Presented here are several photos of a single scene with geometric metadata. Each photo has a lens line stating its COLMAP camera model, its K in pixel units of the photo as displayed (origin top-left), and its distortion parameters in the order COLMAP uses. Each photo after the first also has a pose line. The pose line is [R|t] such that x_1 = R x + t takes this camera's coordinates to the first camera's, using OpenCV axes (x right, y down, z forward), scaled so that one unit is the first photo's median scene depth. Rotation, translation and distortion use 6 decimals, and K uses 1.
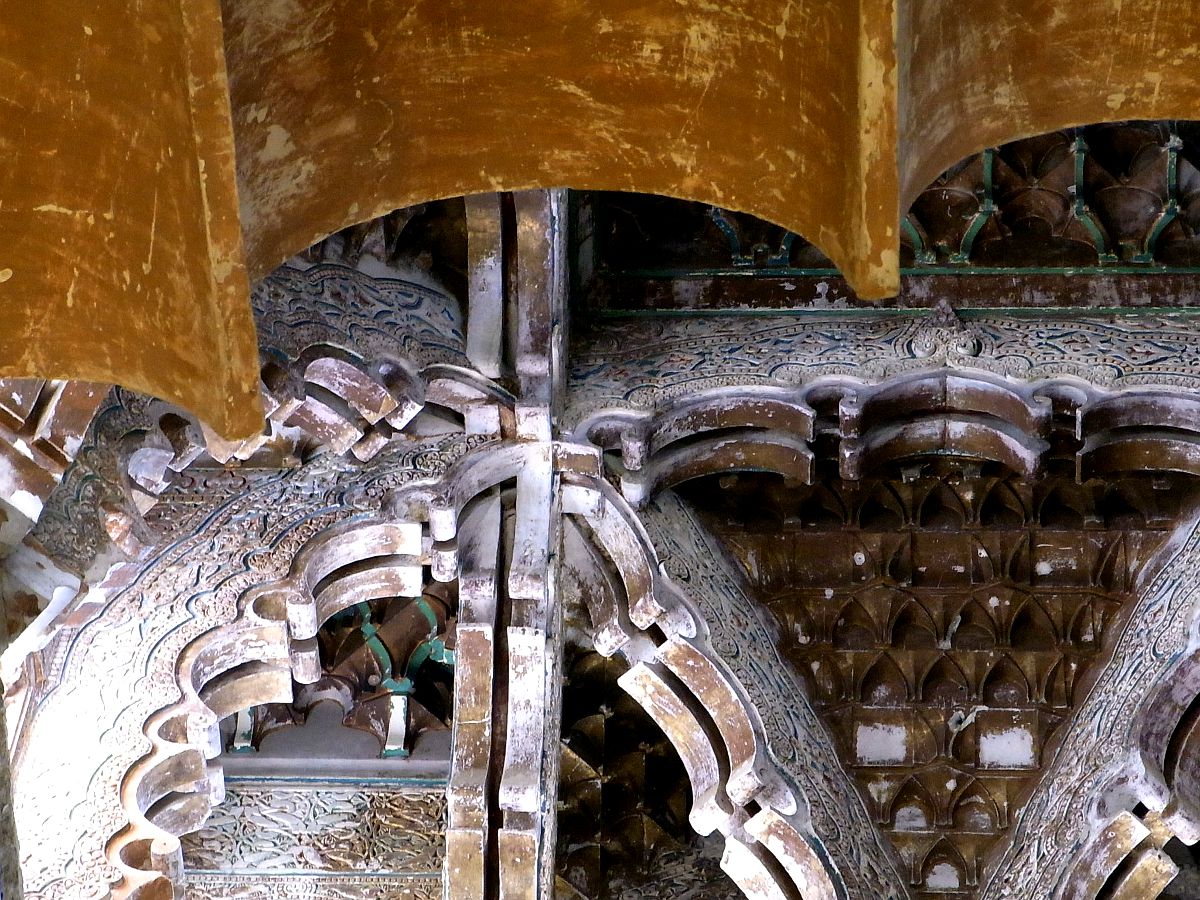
lens RADIAL K [[4719.4, 0, 601.1], [0, 4719.4, 447.1], [0, 0, 1]] dist [0.213623, 0.000000]
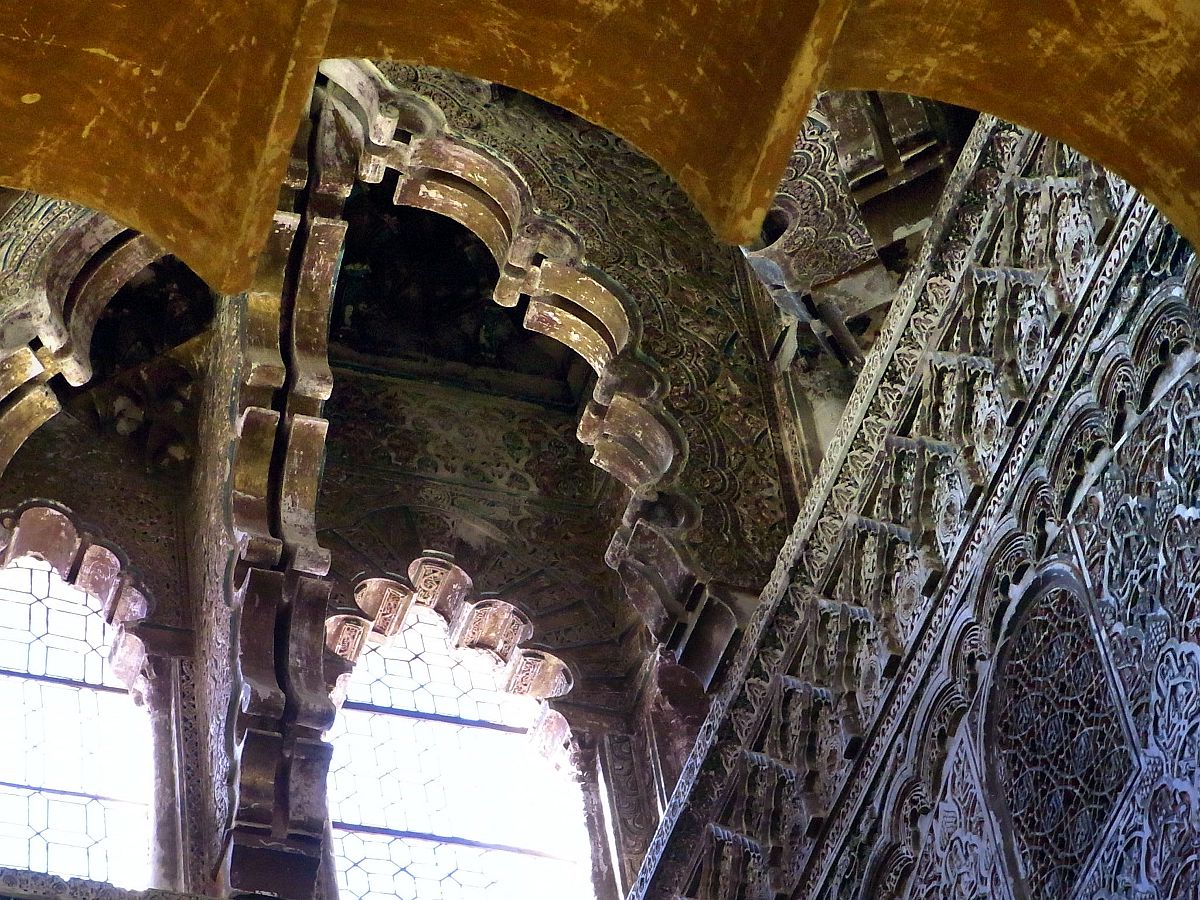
lens RADIAL K [[4719.4, 0, 598.1], [0, 4719.4, 451.7], [0, 0, 1]] dist [0.213623, 0.000000]
pose [[0.926644, 0.161525, 0.339471, -0.334009], [-0.206597, 0.973212, 0.100874, -0.086778], [-0.314083, -0.163607, 0.935192, -0.052373]]
